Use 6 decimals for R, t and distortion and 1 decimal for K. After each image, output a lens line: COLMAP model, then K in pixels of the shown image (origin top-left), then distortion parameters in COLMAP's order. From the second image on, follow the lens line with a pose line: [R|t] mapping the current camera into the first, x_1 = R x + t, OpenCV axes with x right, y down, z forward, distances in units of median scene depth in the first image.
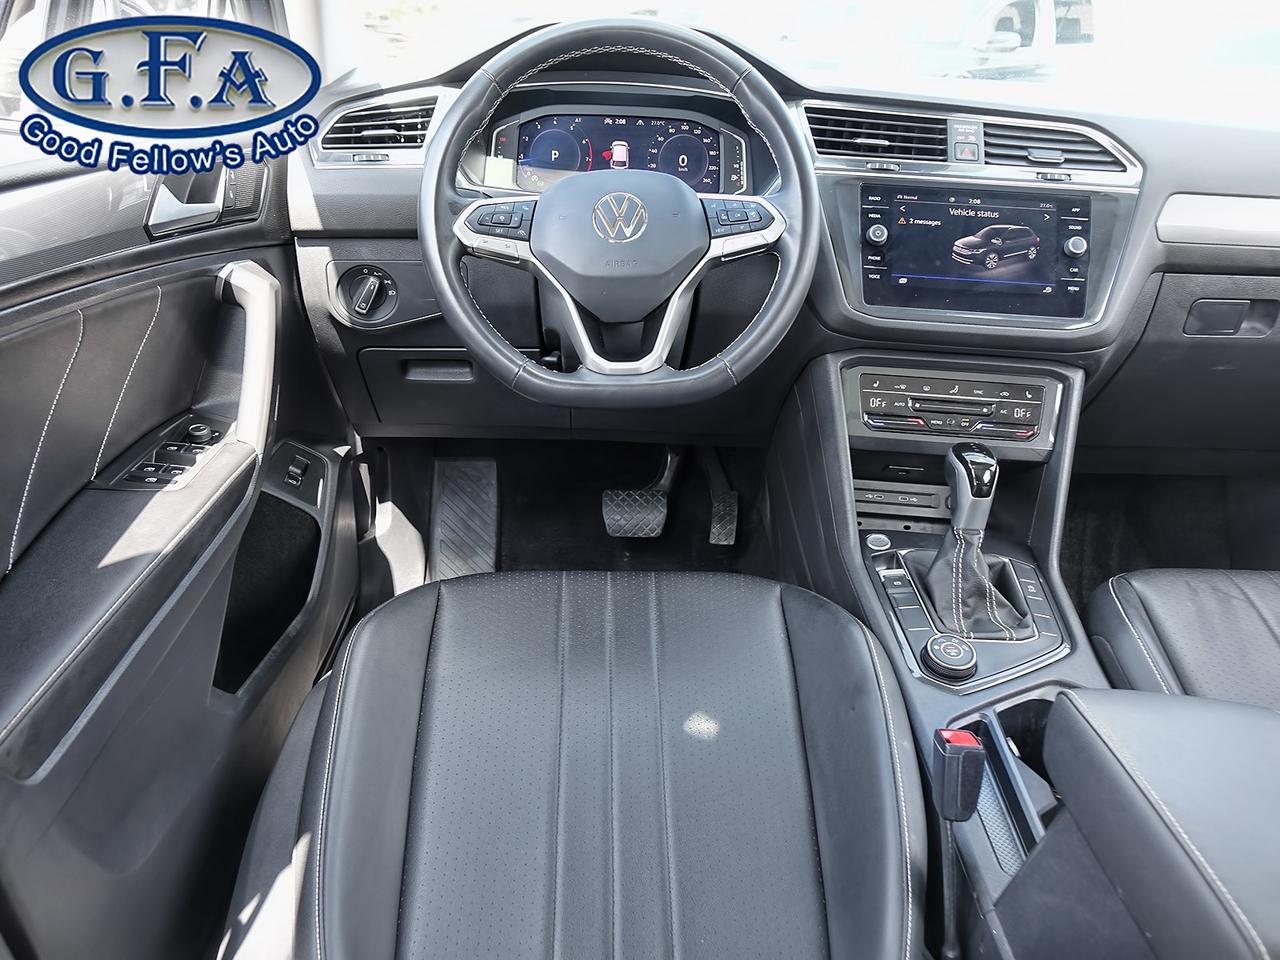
lens RADIAL K [[983.9, 0, 640.0], [0, 983.9, 480.0], [0, 0, 1]] dist [0.001716, 0.004095]
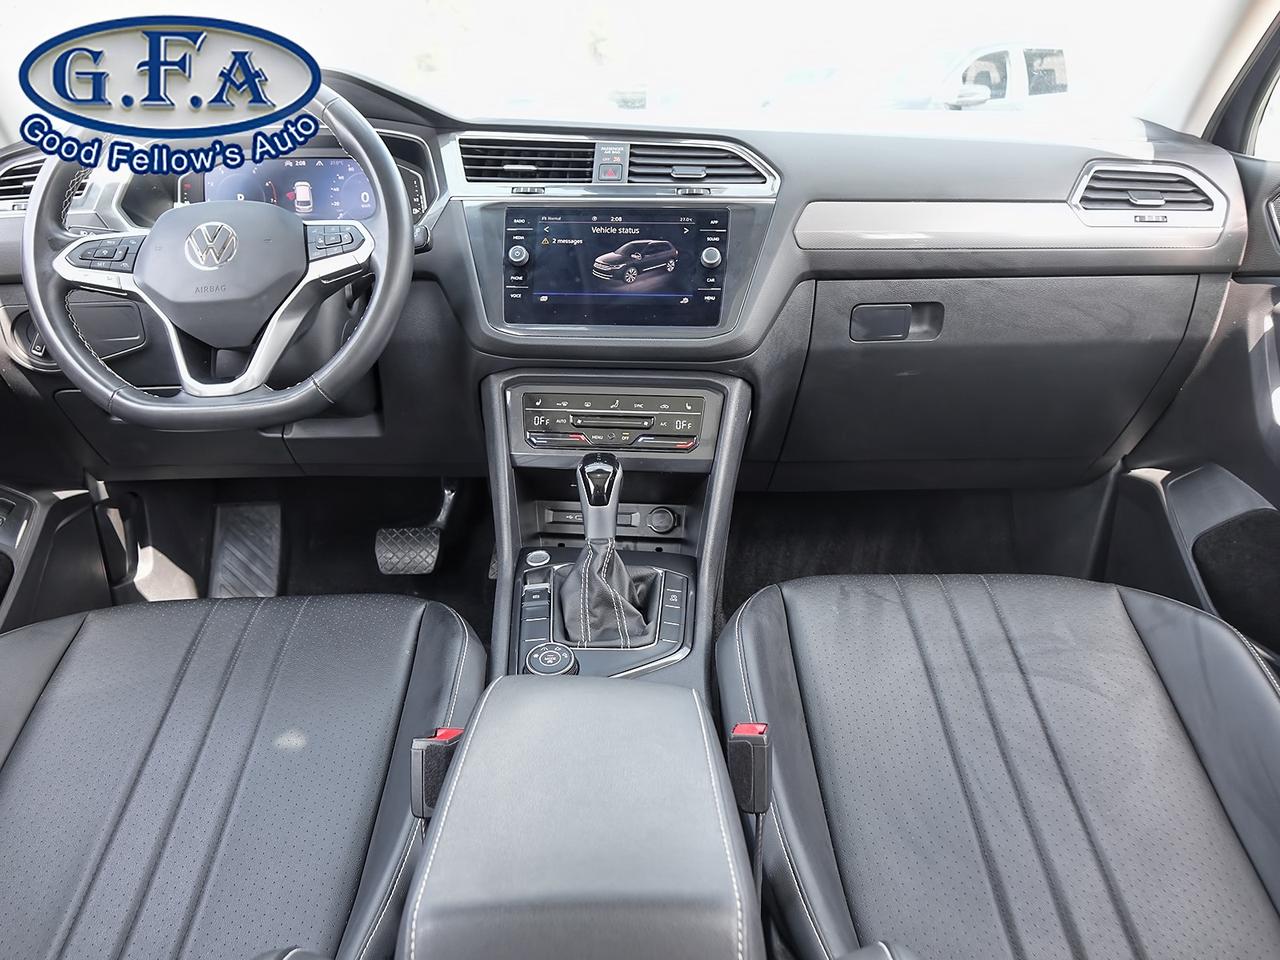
lens RADIAL K [[983.9, 0, 640.0], [0, 983.9, 480.0], [0, 0, 1]] dist [0.001716, 0.004095]
pose [[0.998522, -0.040515, -0.036235, 0.387058], [0.038006, 0.996999, -0.067440, 0.055158], [0.038859, 0.065963, 0.997065, 0.003841]]
